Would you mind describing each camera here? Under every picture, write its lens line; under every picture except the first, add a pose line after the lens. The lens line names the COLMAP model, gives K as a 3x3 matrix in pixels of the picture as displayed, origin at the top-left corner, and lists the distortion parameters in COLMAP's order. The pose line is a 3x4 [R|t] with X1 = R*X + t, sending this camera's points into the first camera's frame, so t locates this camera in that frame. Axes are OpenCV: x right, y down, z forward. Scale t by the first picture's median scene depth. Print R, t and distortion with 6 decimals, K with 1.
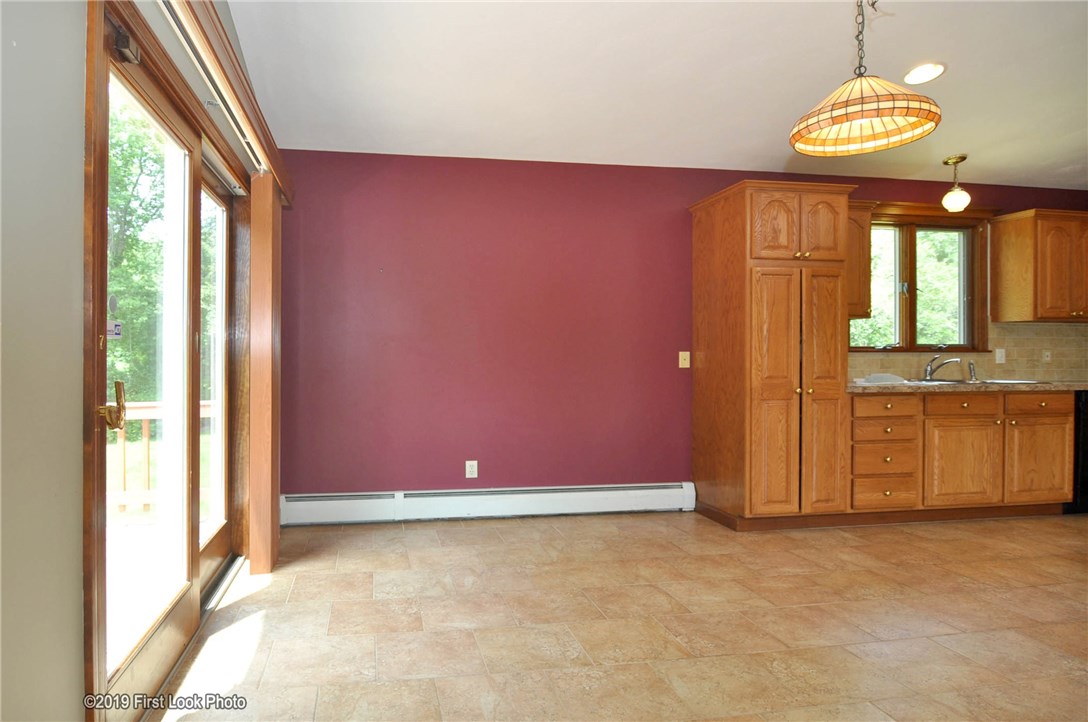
lens RADIAL K [[537.6, 0, 471.6], [0, 537.6, 359.3], [0, 0, 1]] dist [-0.003141, -0.001459]
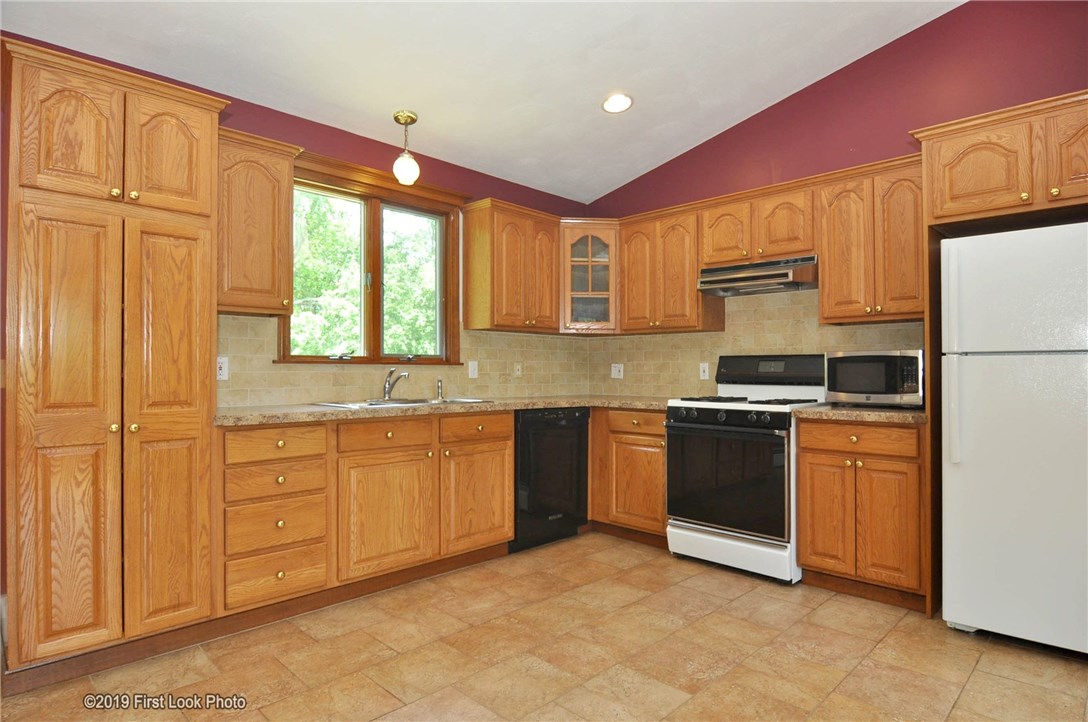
lens RADIAL K [[591.3, 0, 538.0], [0, 591.3, 366.8], [0, 0, 1]] dist [-0.001117, -0.014897]
pose [[0.790647, 0.007118, 0.612231, 0.574465], [-0.000859, 0.999944, -0.010516, -0.000966], [-0.612272, 0.007789, 0.790609, 0.221084]]
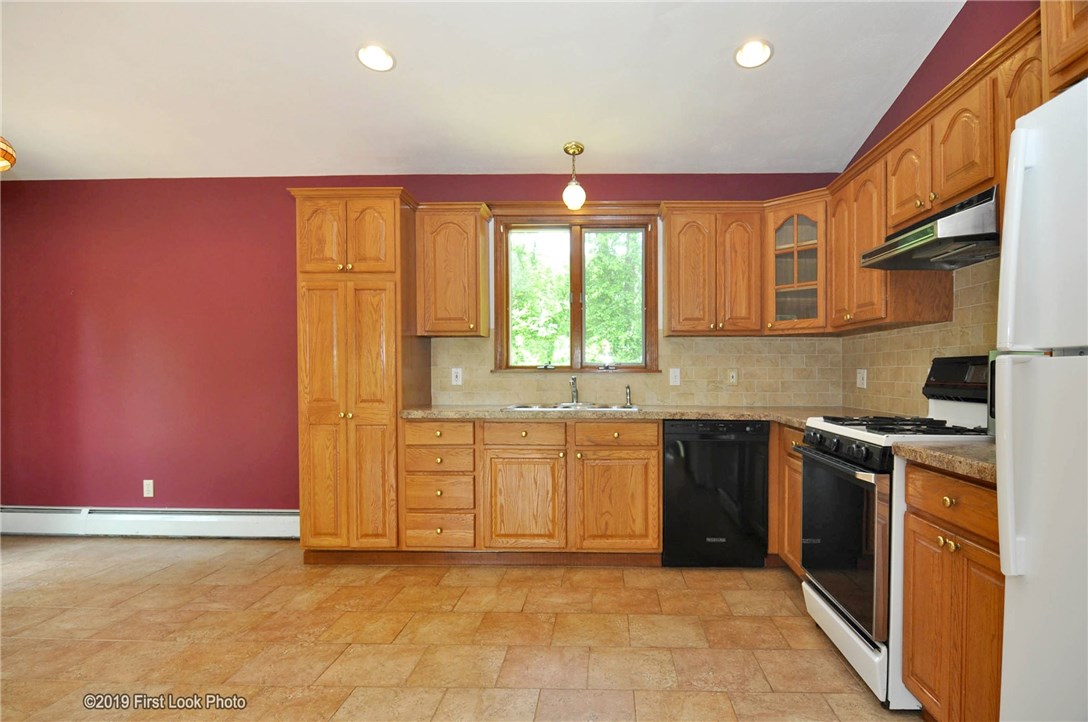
lens RADIAL K [[562.5, 0, 588.3], [0, 562.5, 382.9], [0, 0, 1]] dist [0.003054, -0.012314]
pose [[0.987229, 0.002990, -0.159280, 1.163779], [-0.000403, 0.999868, 0.016270, -0.012523], [0.159307, -0.015998, 0.987099, 0.115071]]
